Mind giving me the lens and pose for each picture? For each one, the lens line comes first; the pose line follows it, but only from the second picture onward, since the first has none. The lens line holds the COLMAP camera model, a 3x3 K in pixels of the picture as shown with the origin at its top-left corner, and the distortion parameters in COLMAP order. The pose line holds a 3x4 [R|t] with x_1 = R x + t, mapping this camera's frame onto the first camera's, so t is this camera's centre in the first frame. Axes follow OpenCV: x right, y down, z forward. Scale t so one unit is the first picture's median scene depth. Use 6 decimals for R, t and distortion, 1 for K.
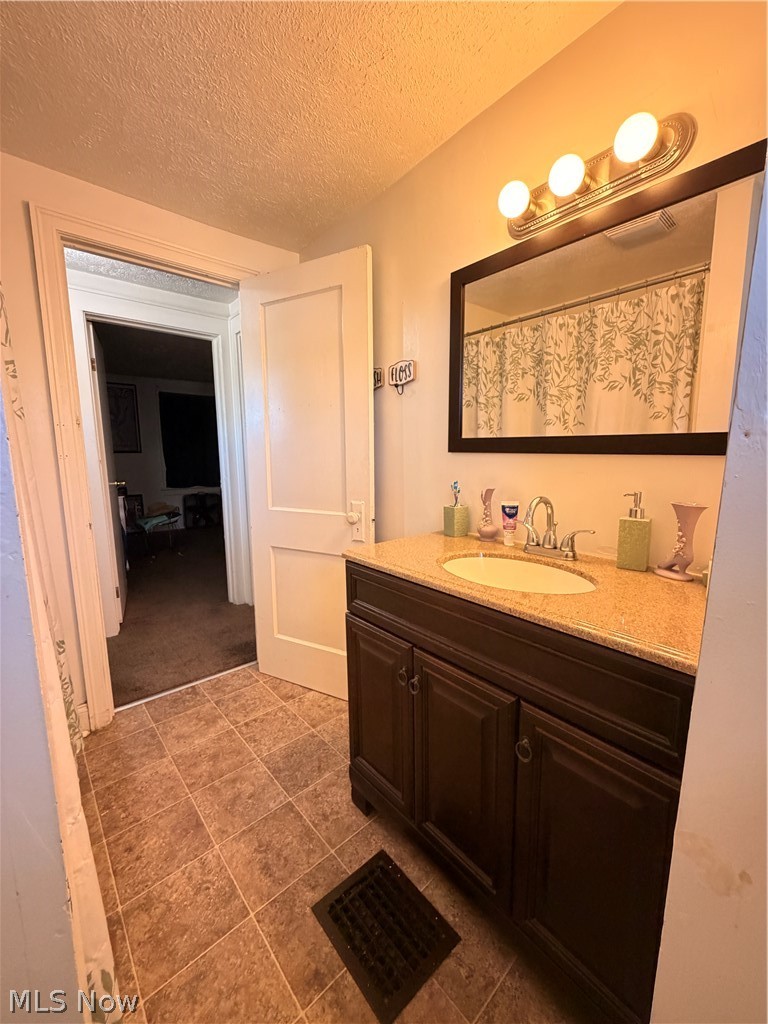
lens RADIAL K [[408.9, 0, 382.1], [0, 408.9, 511.7], [0, 0, 1]] dist [-0.001255, -0.000025]
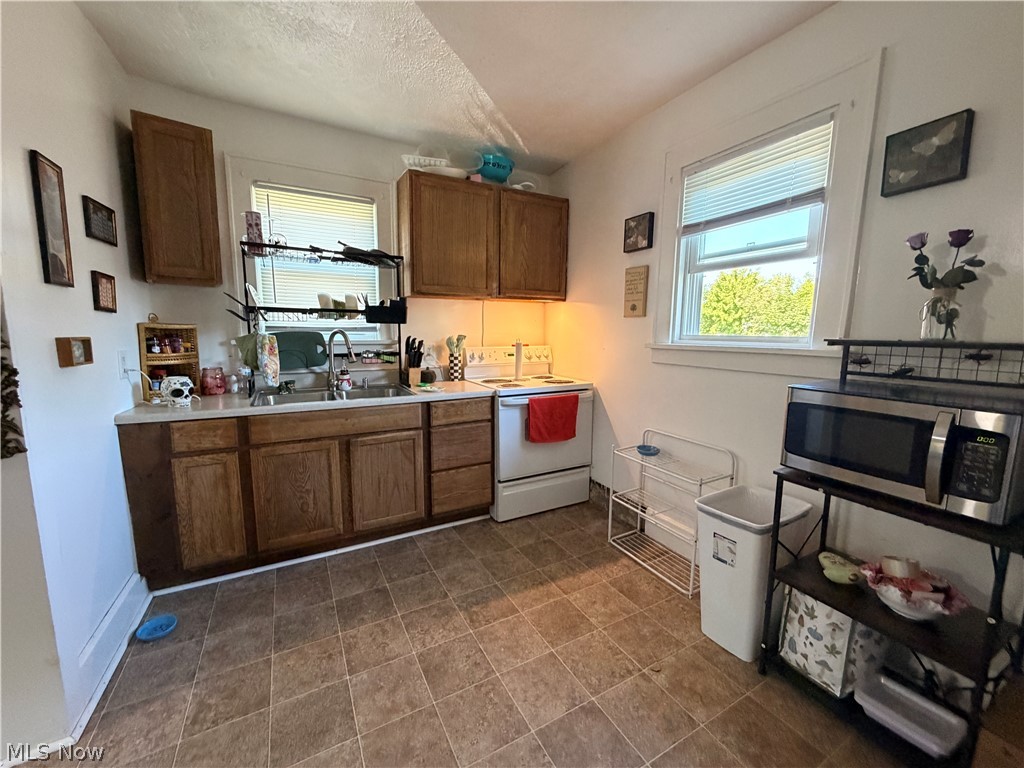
lens RADIAL K [[408.9, 0, 510.5], [0, 408.9, 383.5], [0, 0, 1]] dist [-0.001255, -0.000025]
pose [[-0.975115, -0.028850, 0.219816, -0.935173], [0.032285, 0.962450, 0.269531, -0.359016], [-0.219338, 0.269921, -0.937568, 1.855664]]
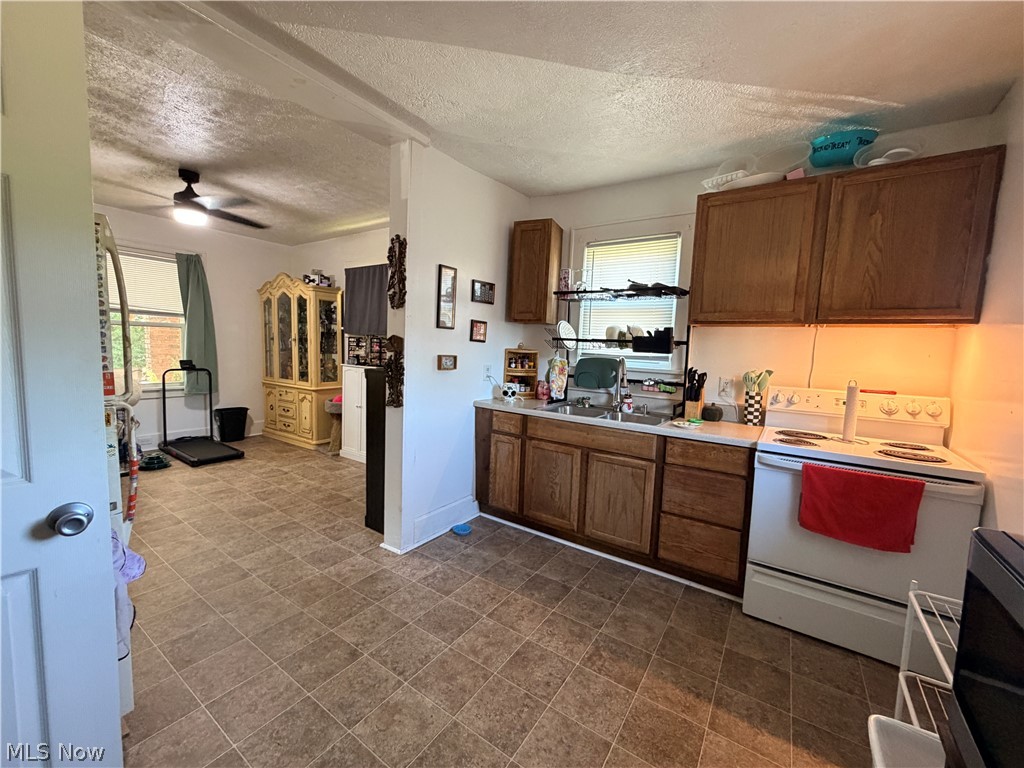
lens RADIAL K [[408.9, 0, 510.5], [0, 408.9, 384.6], [0, 0, 1]] dist [-0.001255, -0.000025]
pose [[-0.245601, -0.091121, 0.965079, -1.690811], [0.103092, 0.987471, 0.119471, -0.286952], [-0.963873, 0.128834, -0.233130, 1.235313]]
